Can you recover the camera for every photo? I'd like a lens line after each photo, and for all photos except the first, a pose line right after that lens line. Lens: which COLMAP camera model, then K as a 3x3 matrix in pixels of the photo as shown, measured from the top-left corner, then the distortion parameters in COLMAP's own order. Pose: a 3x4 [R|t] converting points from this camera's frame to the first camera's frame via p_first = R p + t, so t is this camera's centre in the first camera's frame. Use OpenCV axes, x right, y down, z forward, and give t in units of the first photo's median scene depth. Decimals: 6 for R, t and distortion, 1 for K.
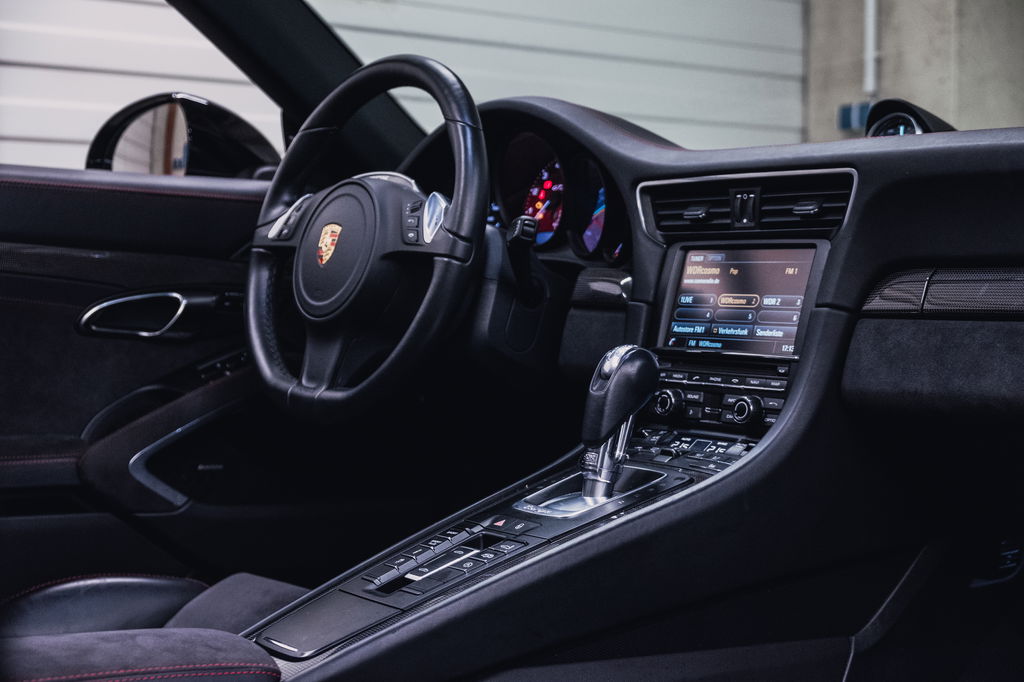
lens RADIAL K [[1484.6, 0, 512.0], [0, 1484.6, 341.0], [0, 0, 1]] dist [0.016915, -0.016785]
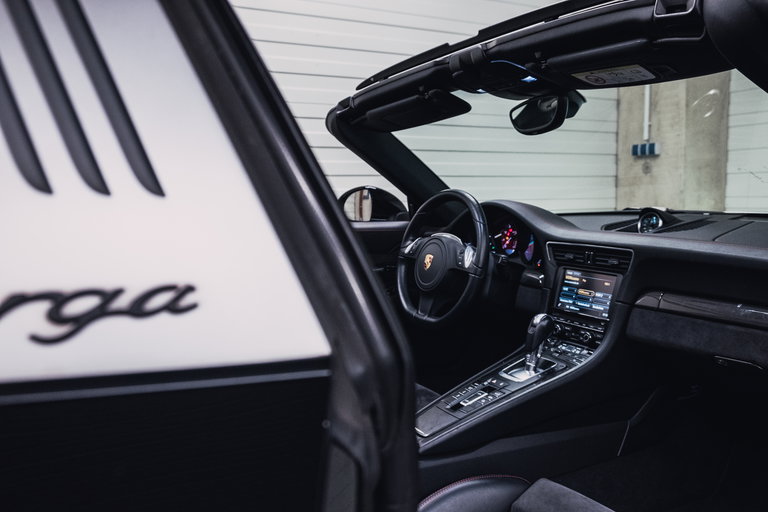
lens RADIAL K [[615.7, 0, 384.0], [0, 615.7, 256.0], [0, 0, 1]] dist [-0.017390, 0.006767]
pose [[0.986123, 0.006289, -0.165898, -0.019040], [0.004303, 0.997978, 0.063407, -0.157393], [0.165962, -0.063241, 0.984102, -0.119077]]
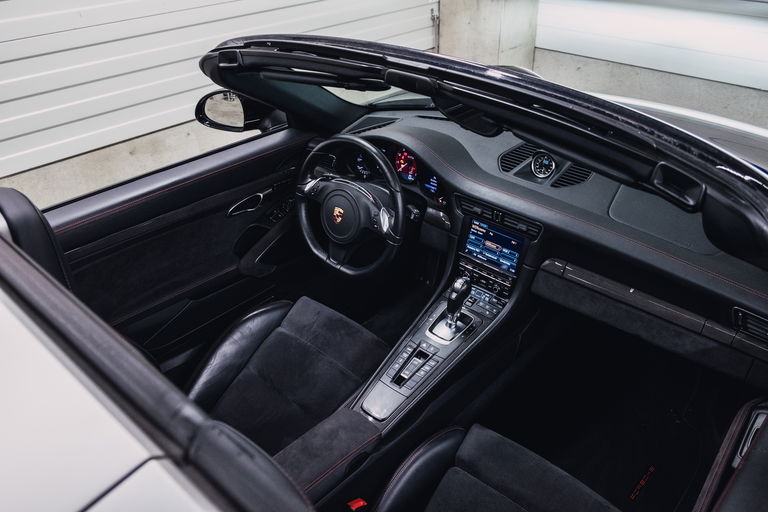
lens RADIAL K [[615.7, 0, 384.0], [0, 615.7, 256.0], [0, 0, 1]] dist [-0.017390, 0.006767]
pose [[0.984216, -0.099666, 0.146239, -0.226500], [0.011728, 0.861255, 0.508037, -0.602358], [-0.176583, -0.498303, 0.848830, 0.012073]]
